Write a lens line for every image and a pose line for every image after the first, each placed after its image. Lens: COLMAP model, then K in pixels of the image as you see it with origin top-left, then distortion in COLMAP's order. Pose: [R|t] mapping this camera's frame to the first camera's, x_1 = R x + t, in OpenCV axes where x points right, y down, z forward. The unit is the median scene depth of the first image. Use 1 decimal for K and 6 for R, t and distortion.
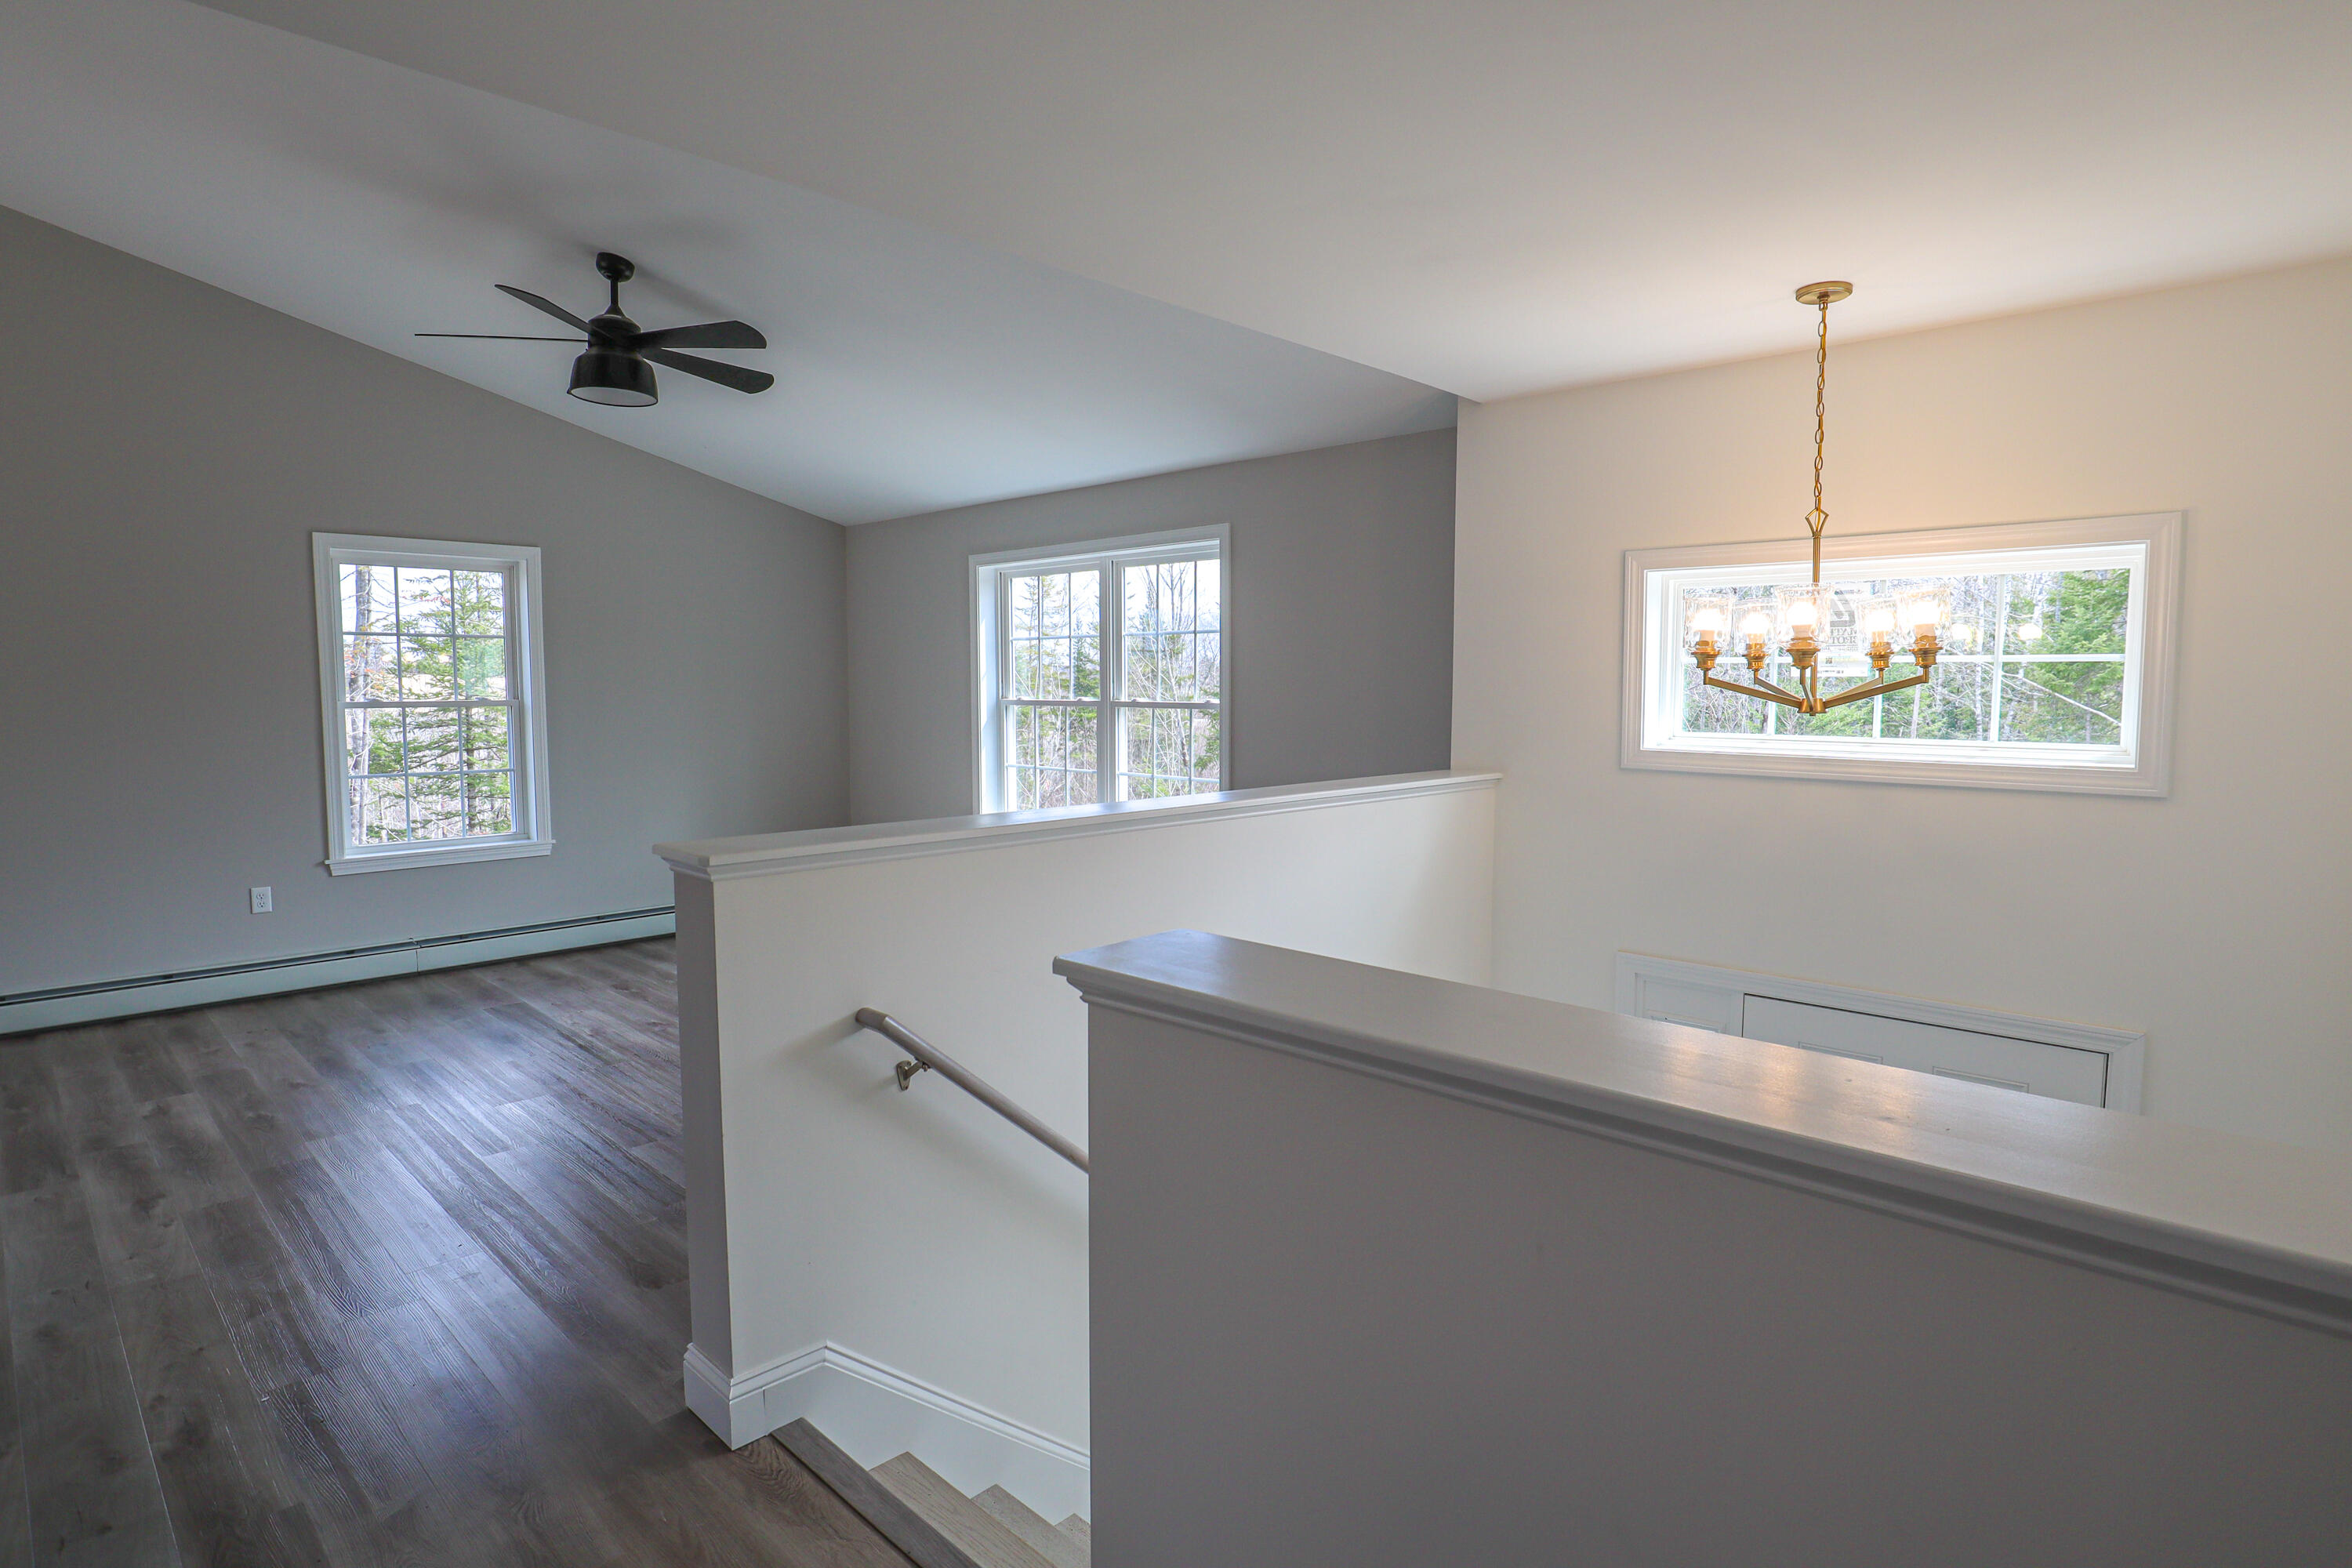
lens RADIAL K [[1192.0, 0, 1176.9], [0, 1192.0, 780.7], [0, 0, 1]] dist [-0.048320, 0.015873]
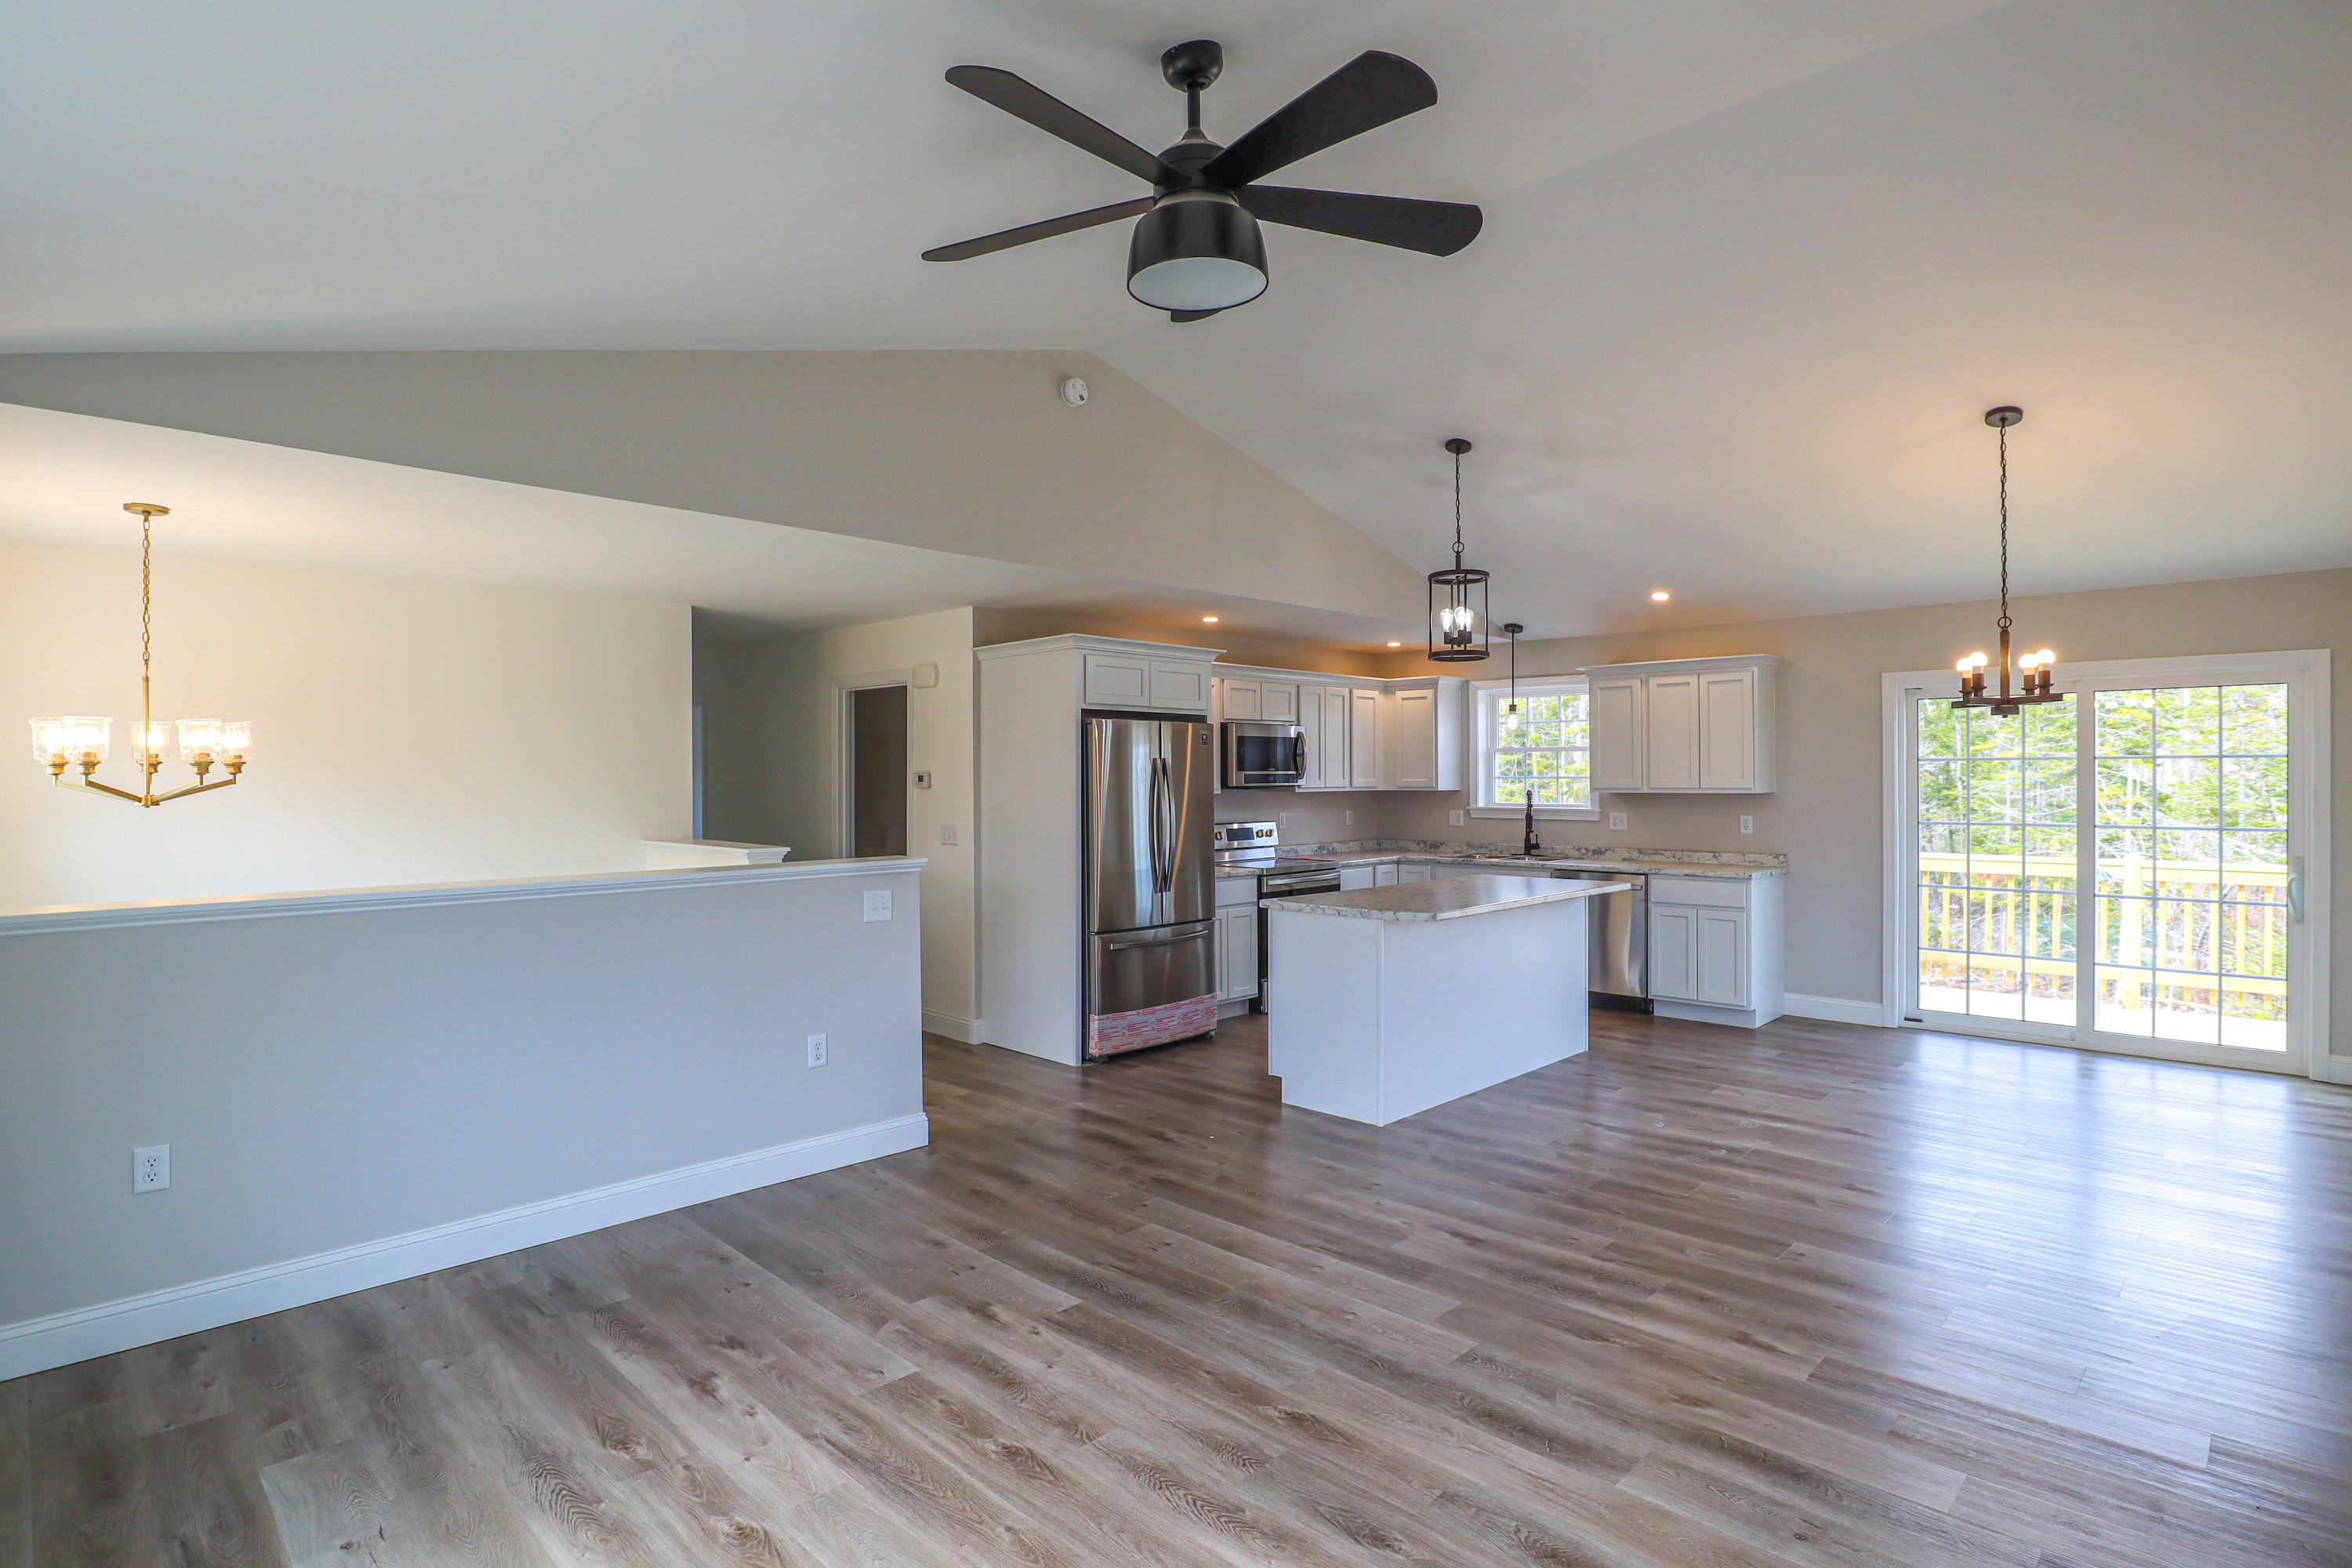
lens RADIAL K [[1192.0, 0, 1176.9], [0, 1192.0, 780.7], [0, 0, 1]] dist [-0.048320, 0.015873]
pose [[-0.999837, 0.005035, 0.017325, -0.538020], [0.006564, 0.995981, 0.089325, -0.155162], [-0.016805, 0.089424, -0.995852, 1.796406]]
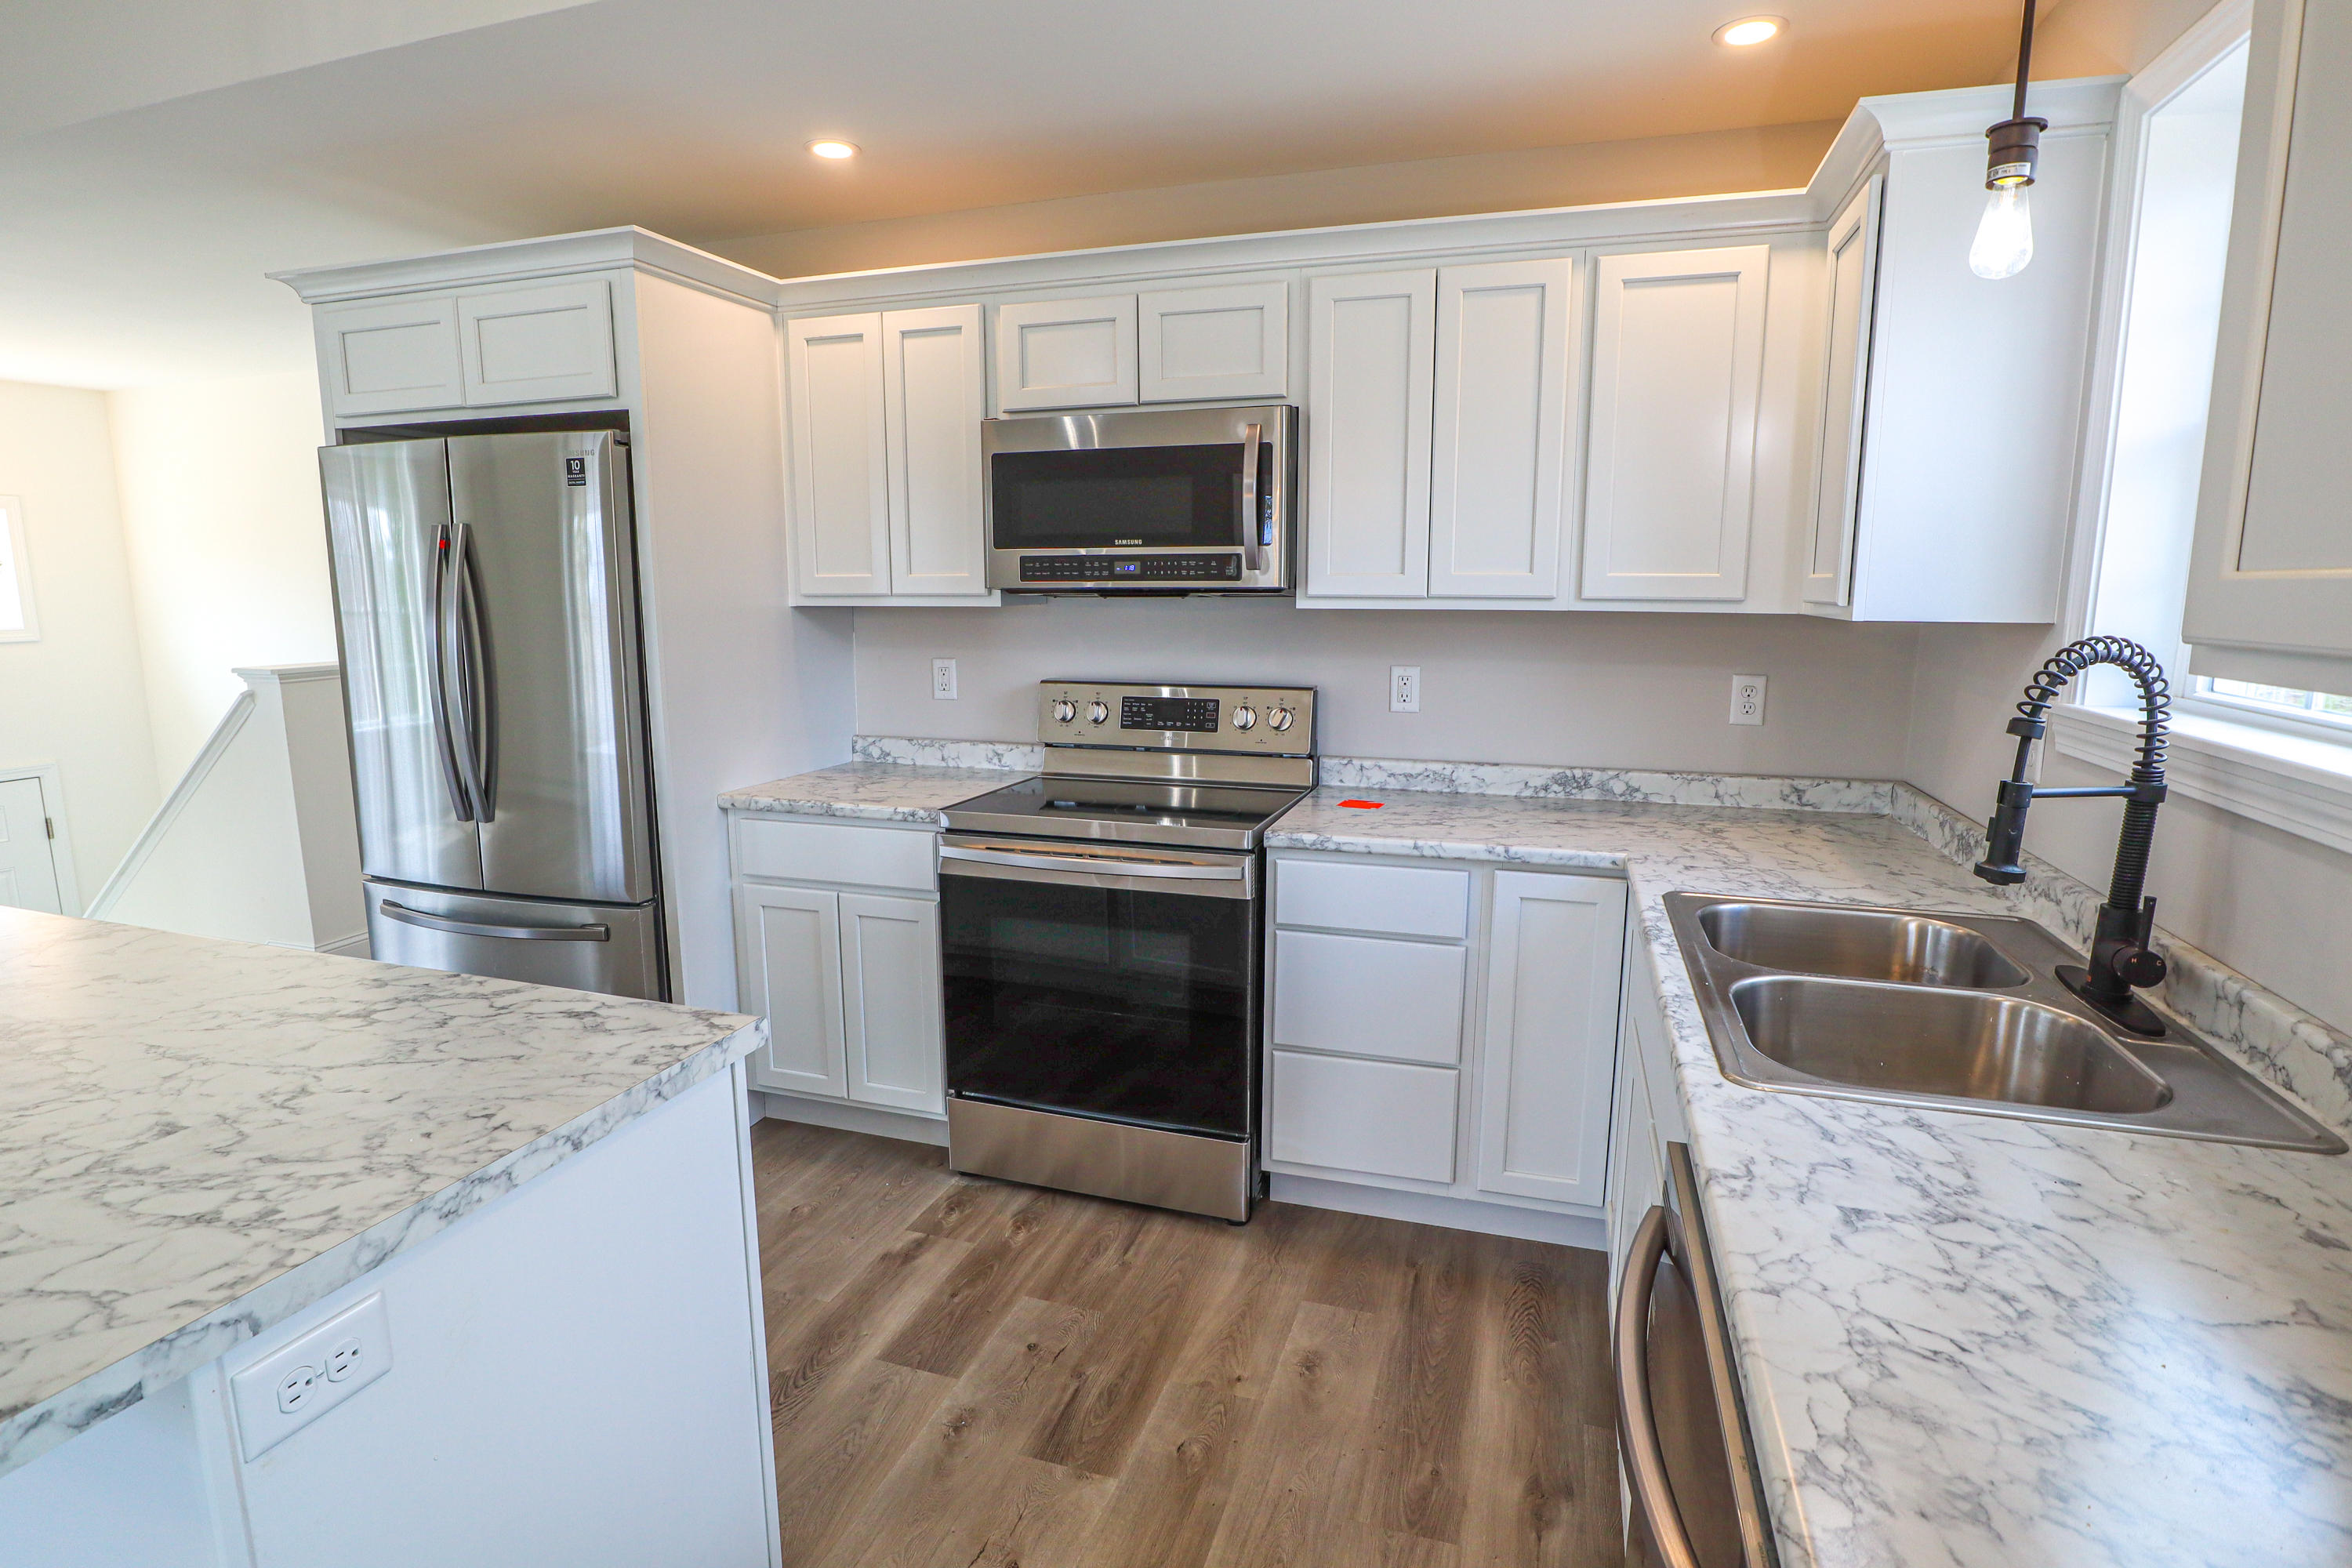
lens RADIAL K [[1181.3, 0, 1170.2], [0, 1181.3, 779.2], [0, 0, 1]] dist [-0.049938, 0.018000]
pose [[-0.429082, -0.146818, 0.891254, -1.325123], [0.079396, 0.976752, 0.199127, 0.006813], [-0.899770, 0.156204, -0.407450, 0.077779]]
